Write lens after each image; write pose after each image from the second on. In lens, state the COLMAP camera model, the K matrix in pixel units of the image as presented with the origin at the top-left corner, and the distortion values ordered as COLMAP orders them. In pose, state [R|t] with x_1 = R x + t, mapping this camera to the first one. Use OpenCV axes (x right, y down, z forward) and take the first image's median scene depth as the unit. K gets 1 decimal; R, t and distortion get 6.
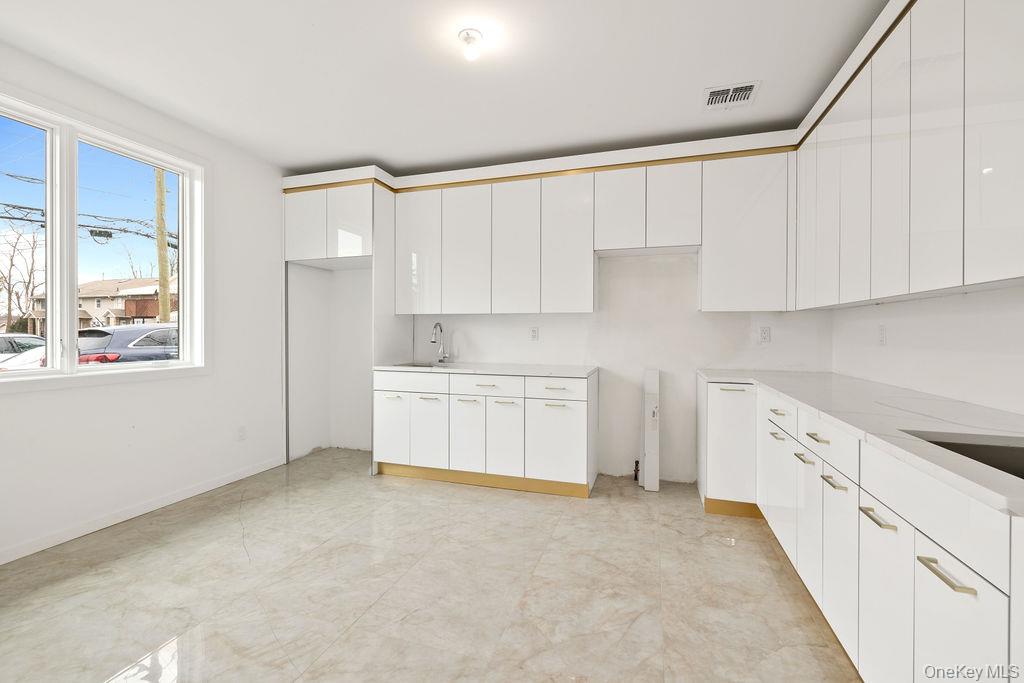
lens RADIAL K [[444.3, 0, 512.0], [0, 444.3, 338.2], [0, 0, 1]] dist [0.007077, -0.000111]
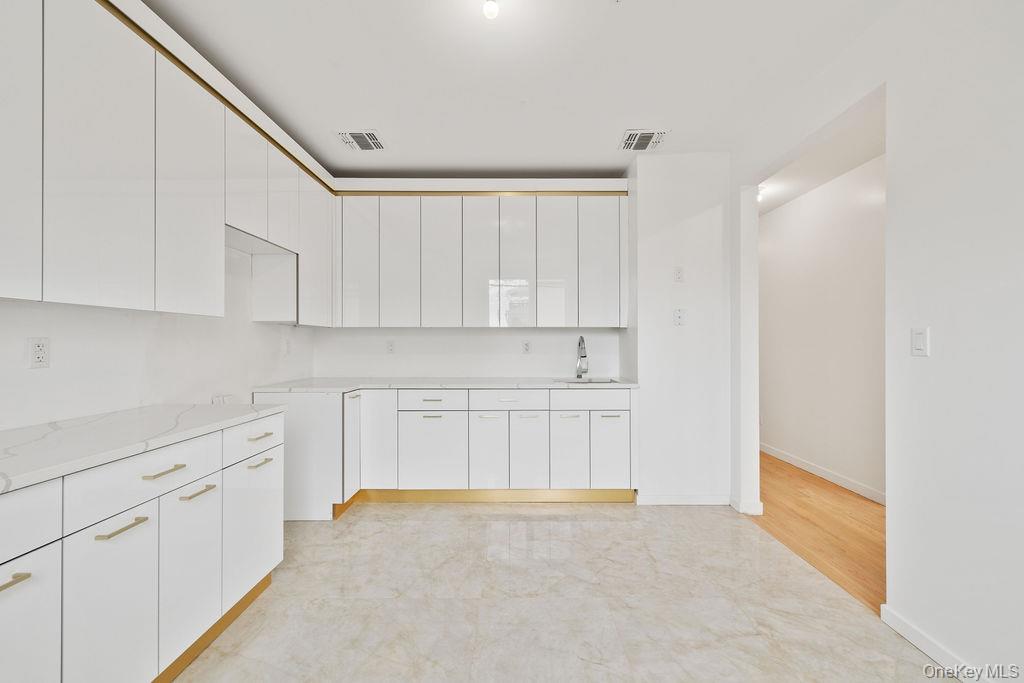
lens RADIAL K [[444.3, 0, 513.3], [0, 444.3, 338.7], [0, 0, 1]] dist [0.007077, -0.000111]
pose [[-0.319804, 0.005996, 0.947465, -0.794458], [0.013450, 0.999908, -0.001788, -0.027850], [-0.947388, 0.012172, -0.319855, 1.090347]]
